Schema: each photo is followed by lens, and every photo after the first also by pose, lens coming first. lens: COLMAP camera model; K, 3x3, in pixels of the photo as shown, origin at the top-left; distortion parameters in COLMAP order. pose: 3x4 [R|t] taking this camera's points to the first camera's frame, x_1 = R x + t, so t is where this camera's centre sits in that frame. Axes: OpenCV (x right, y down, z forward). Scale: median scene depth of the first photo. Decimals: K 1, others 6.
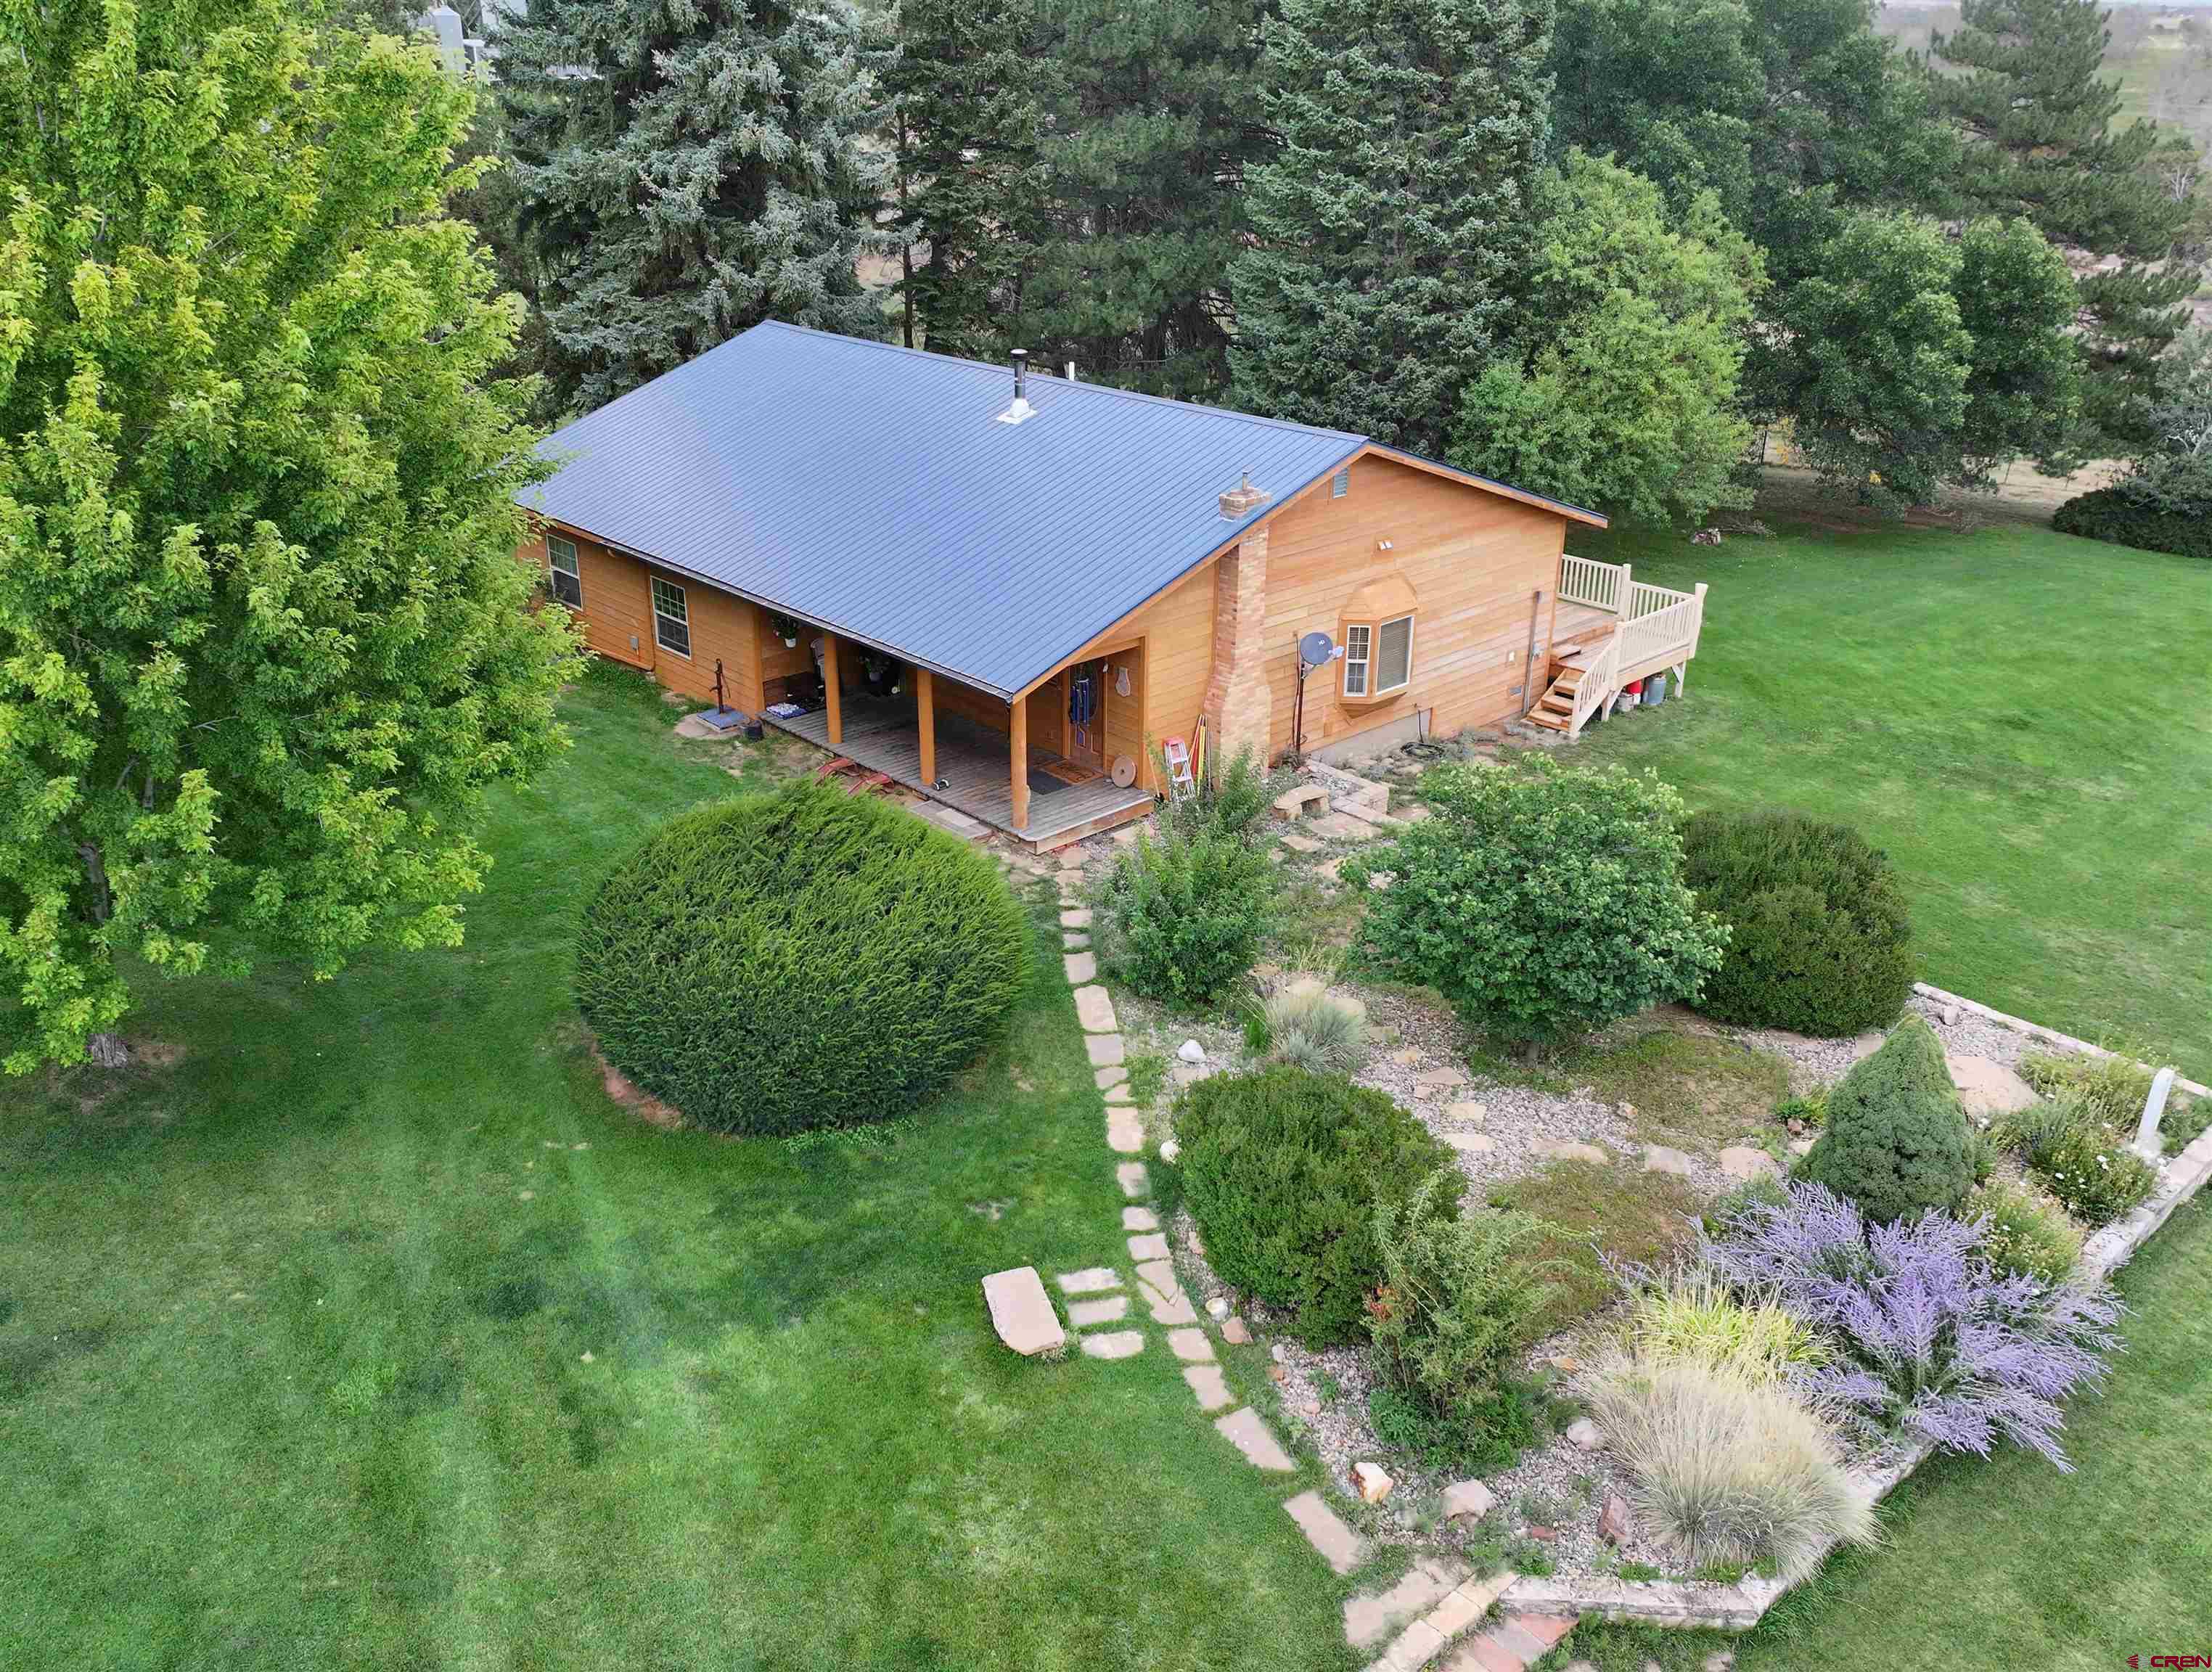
lens RADIAL K [[1797.1, 0, 1091.6], [0, 1797.1, 839.0], [0, 0, 1]] dist [0.008100, 0.001267]
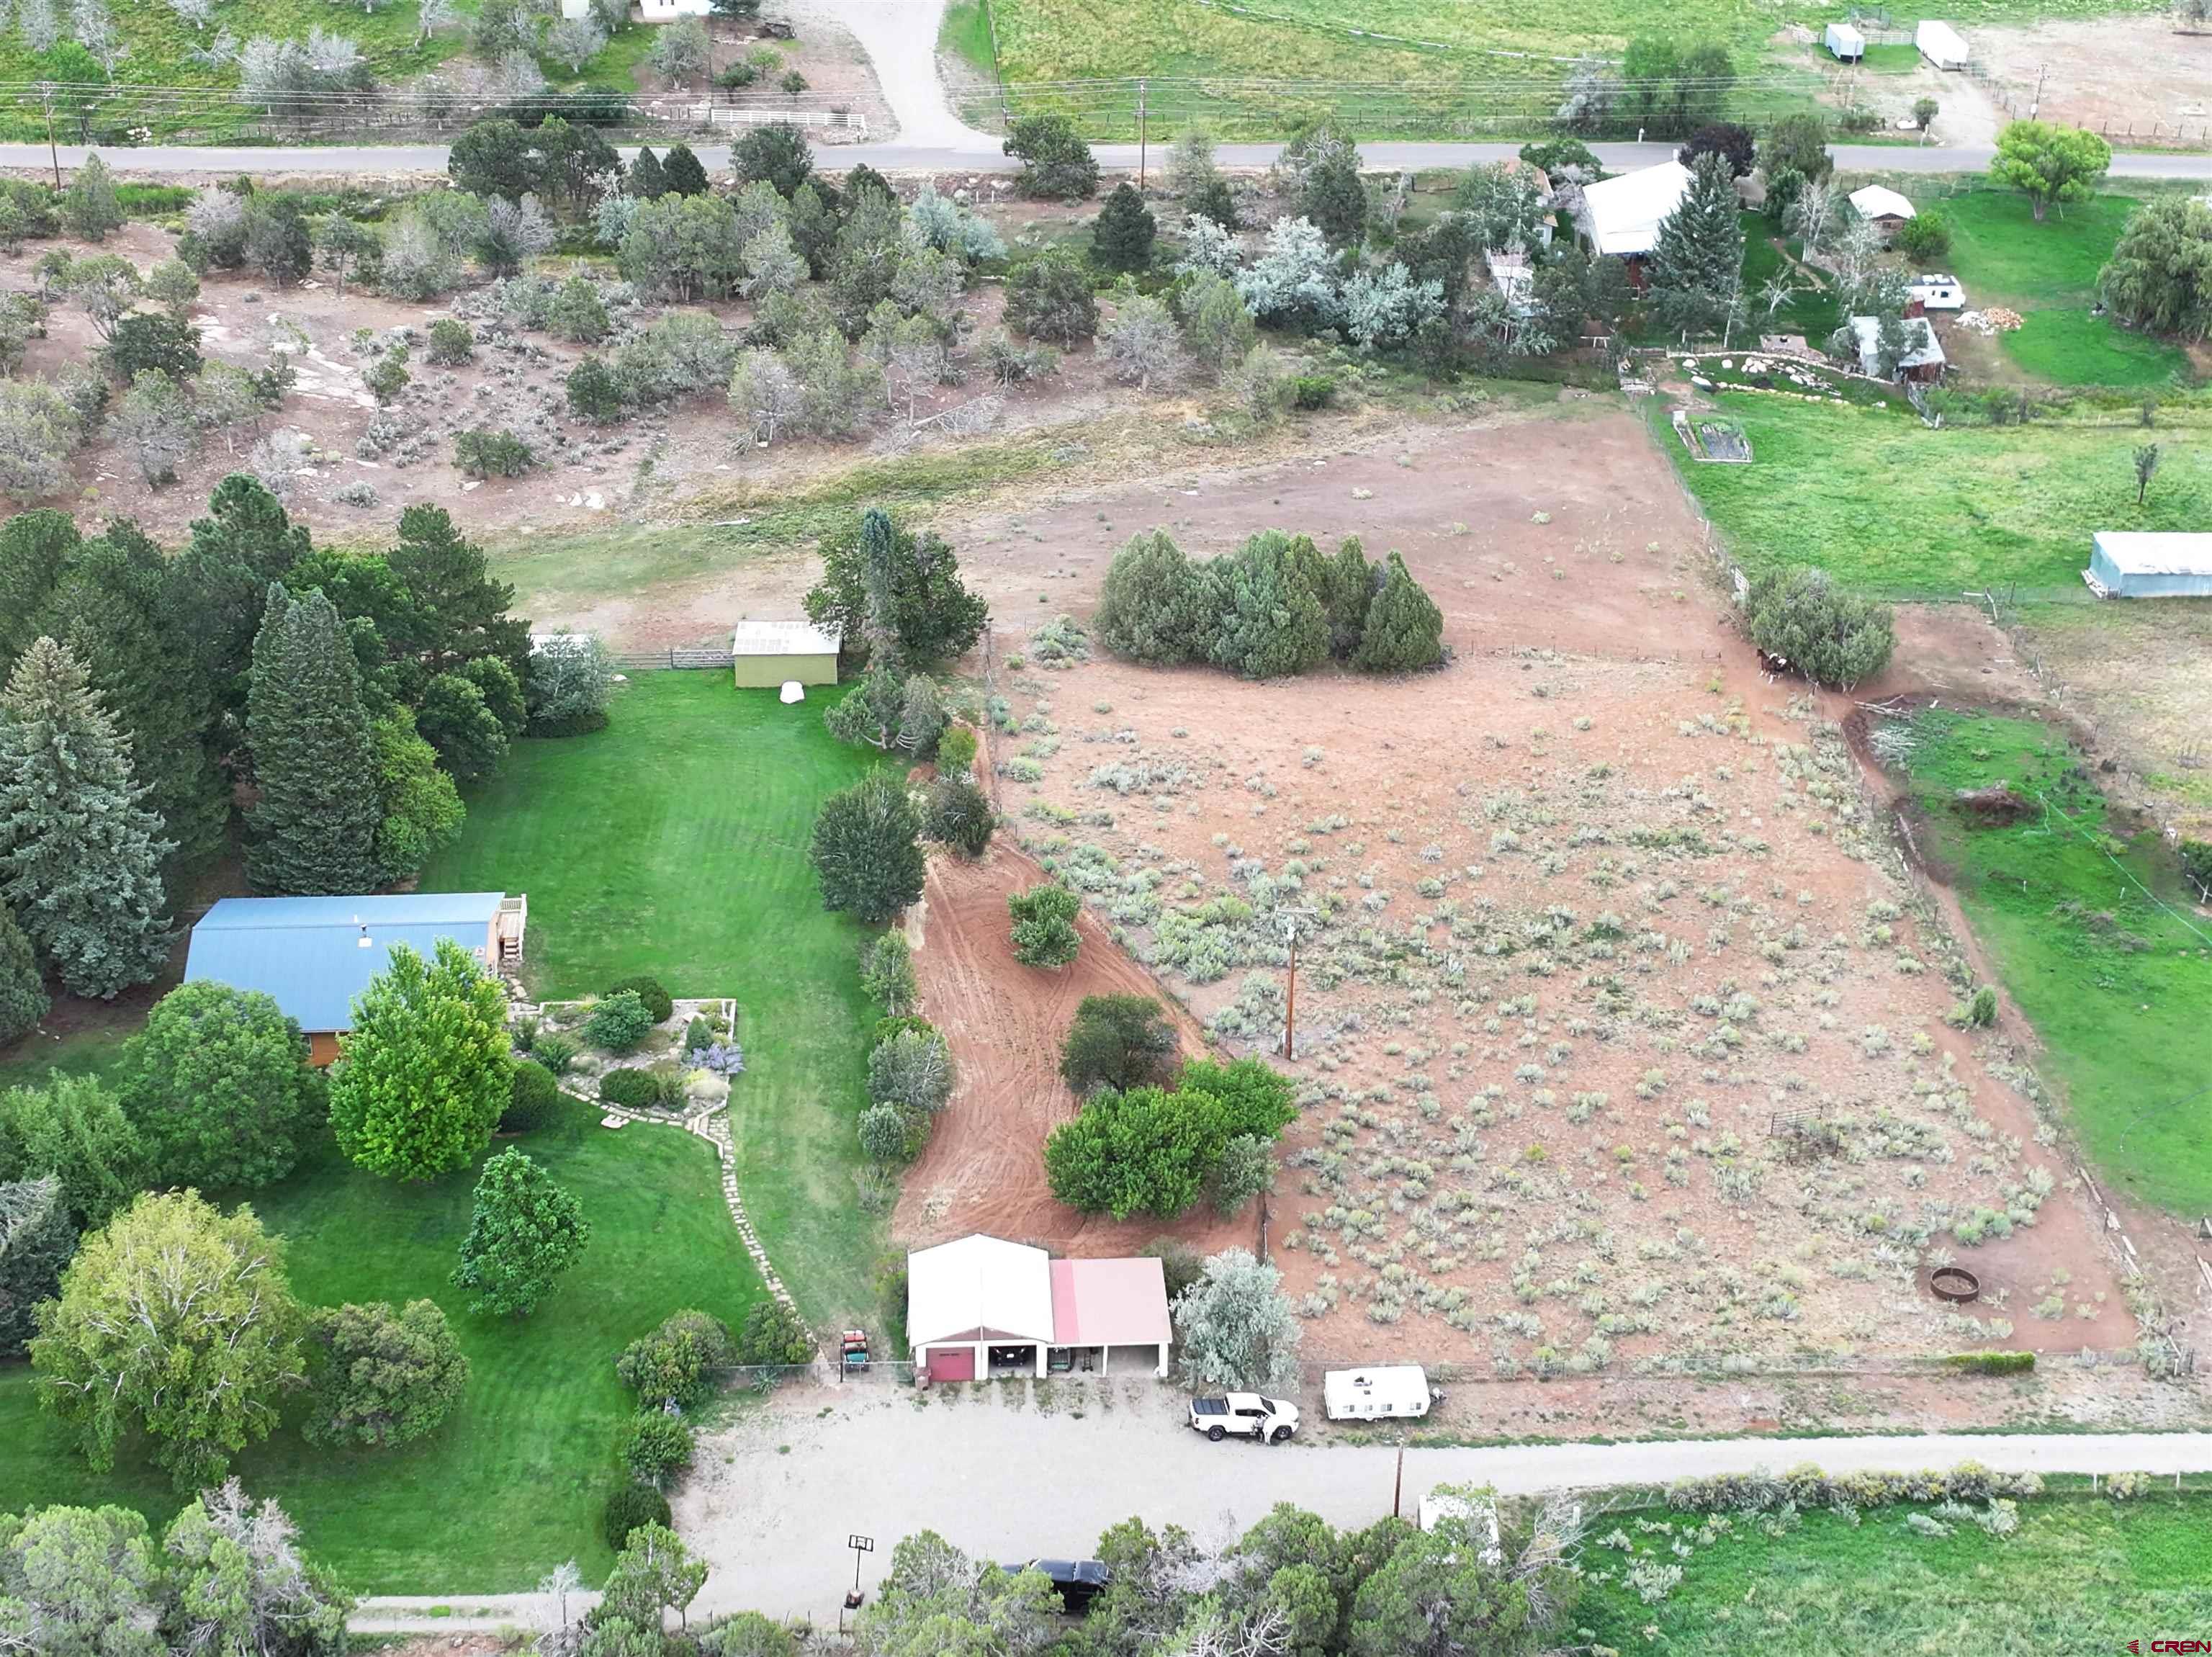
lens RADIAL K [[3335.3, 0, 1106.0], [0, 3335.3, 828.5], [0, 0, 1]] dist [0.014310, -0.008073]
pose [[0.632202, -0.384526, 0.672651, -5.152155], [0.310428, 0.921139, 0.234815, -2.319263], [-0.709898, 0.060360, 0.701714, -6.792621]]
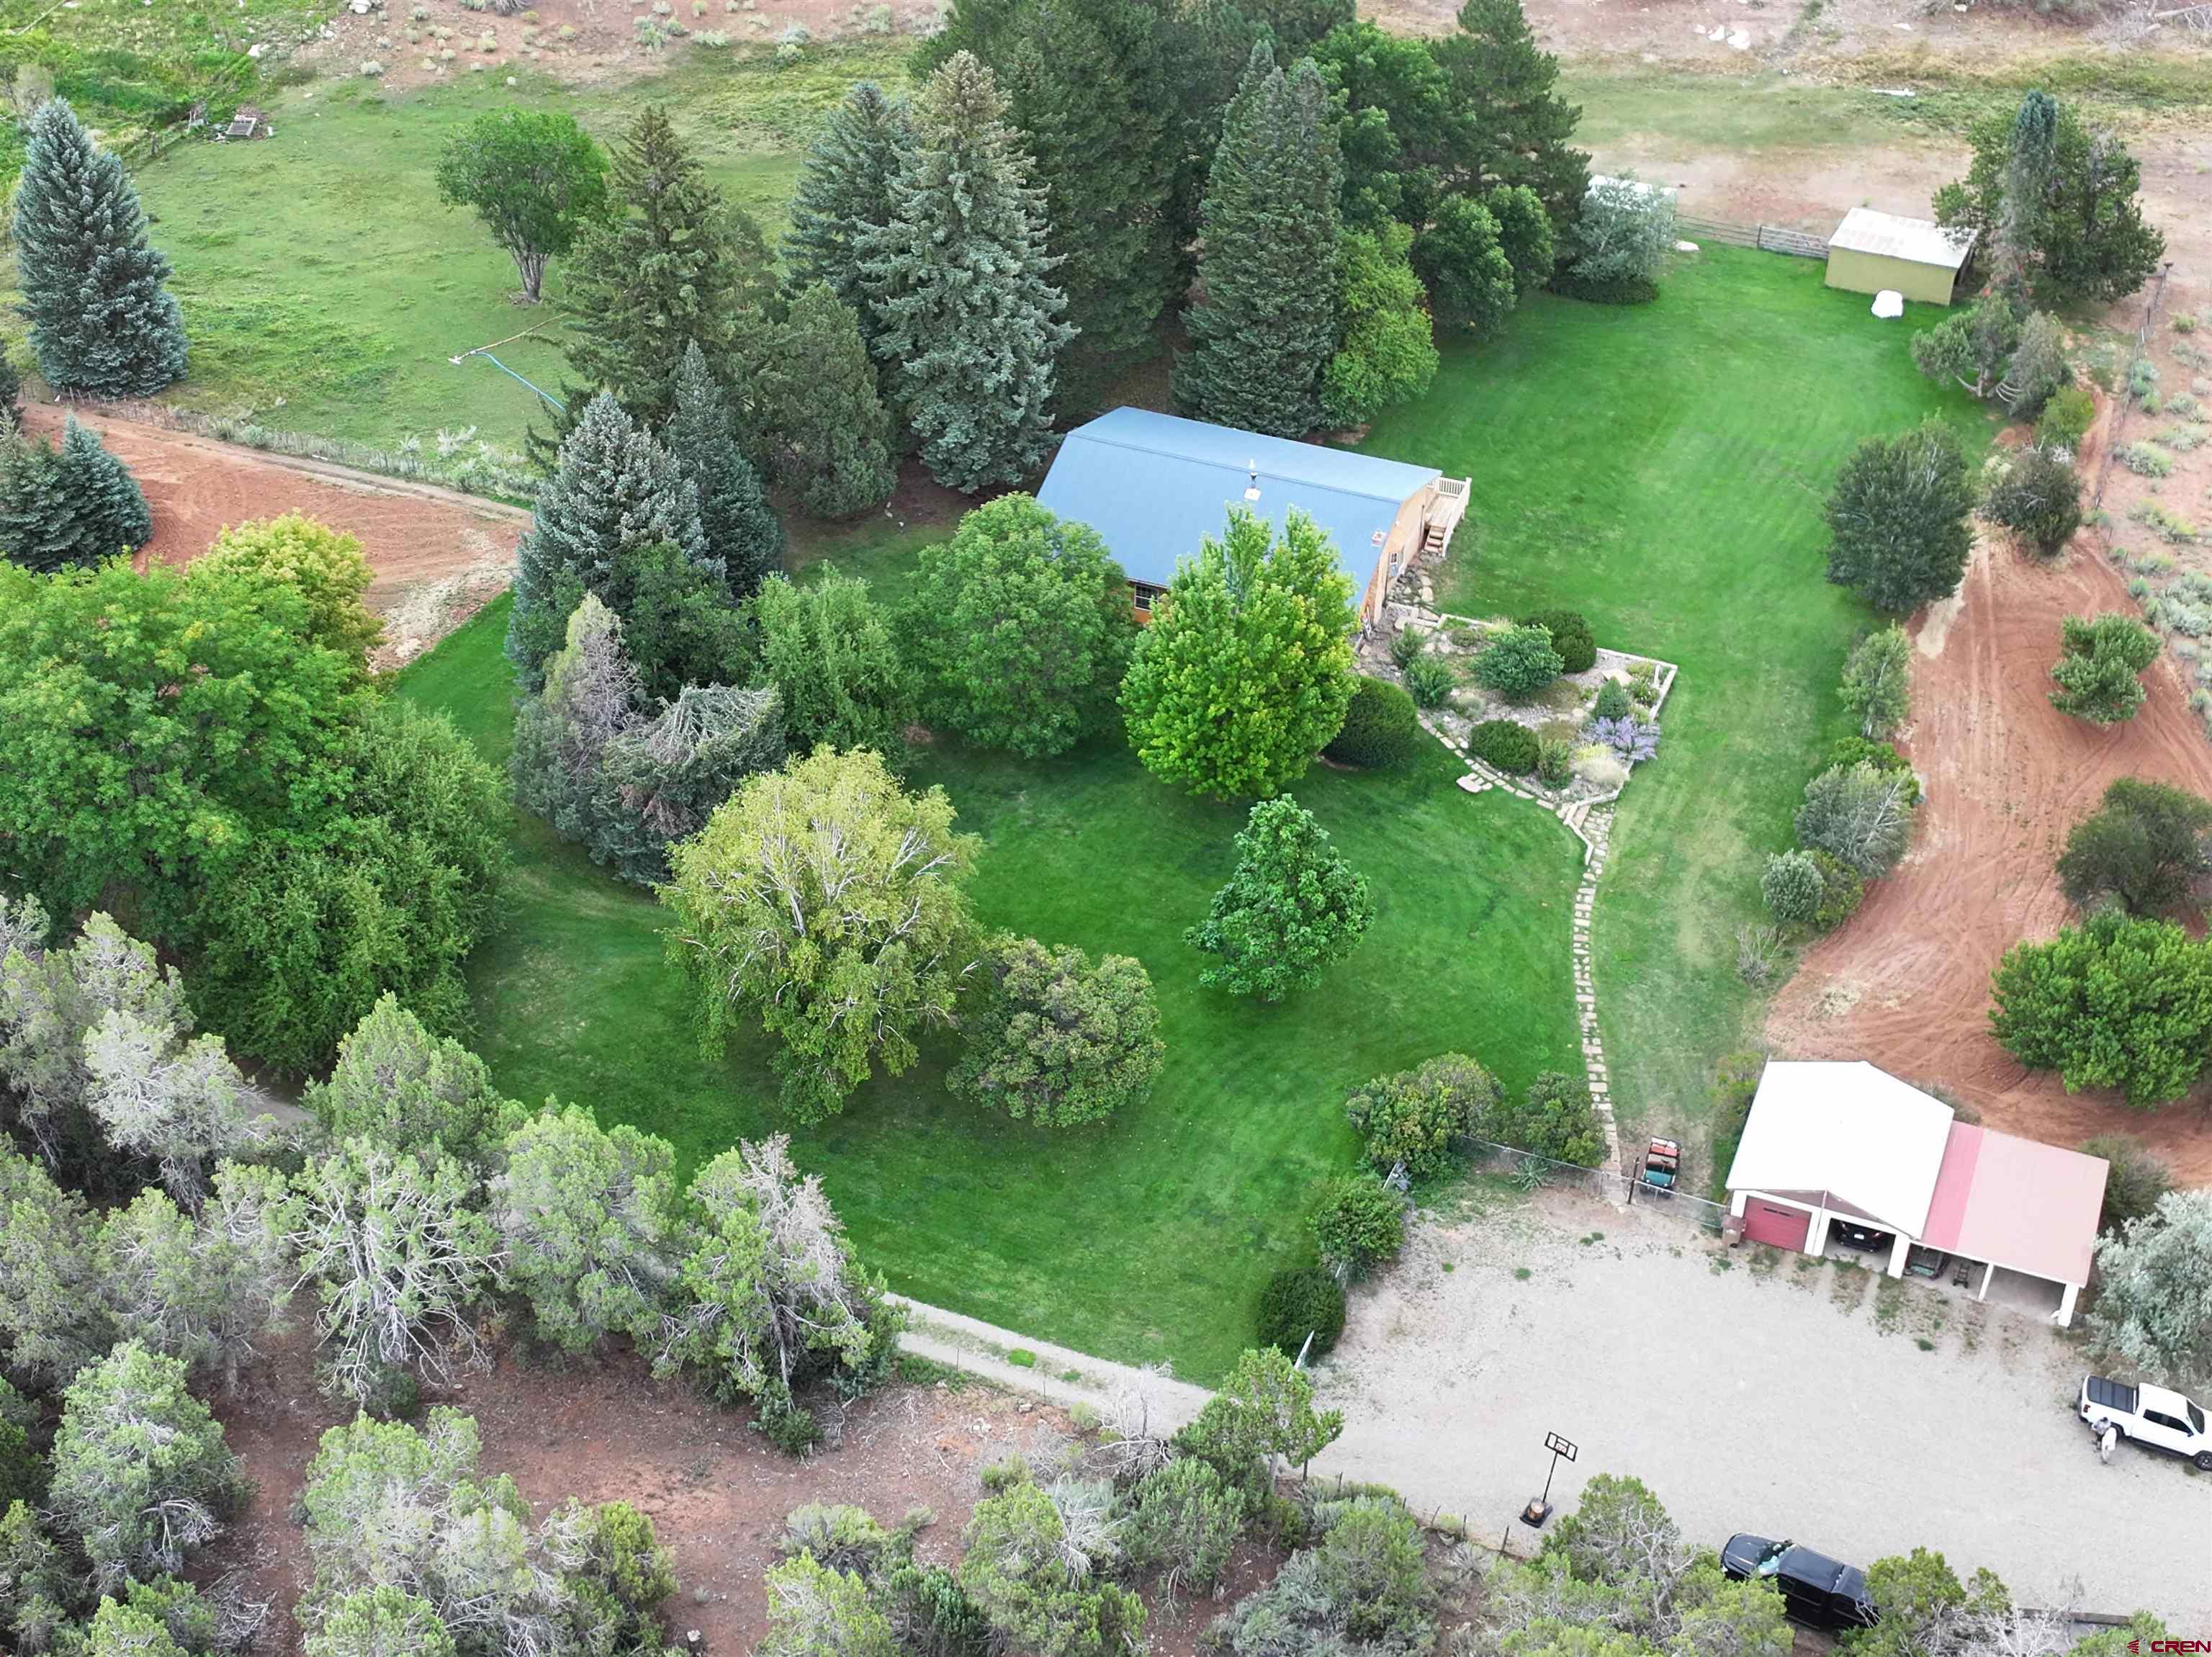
lens RADIAL K [[3126.8, 0, 1106.0], [0, 3126.8, 828.5], [0, 0, 1]] dist [0.021105, -0.038215]
pose [[0.899014, -0.267547, 0.346687, -3.230436], [0.176559, 0.945920, 0.272145, -1.745497], [-0.400750, -0.183451, 0.897633, -5.165147]]
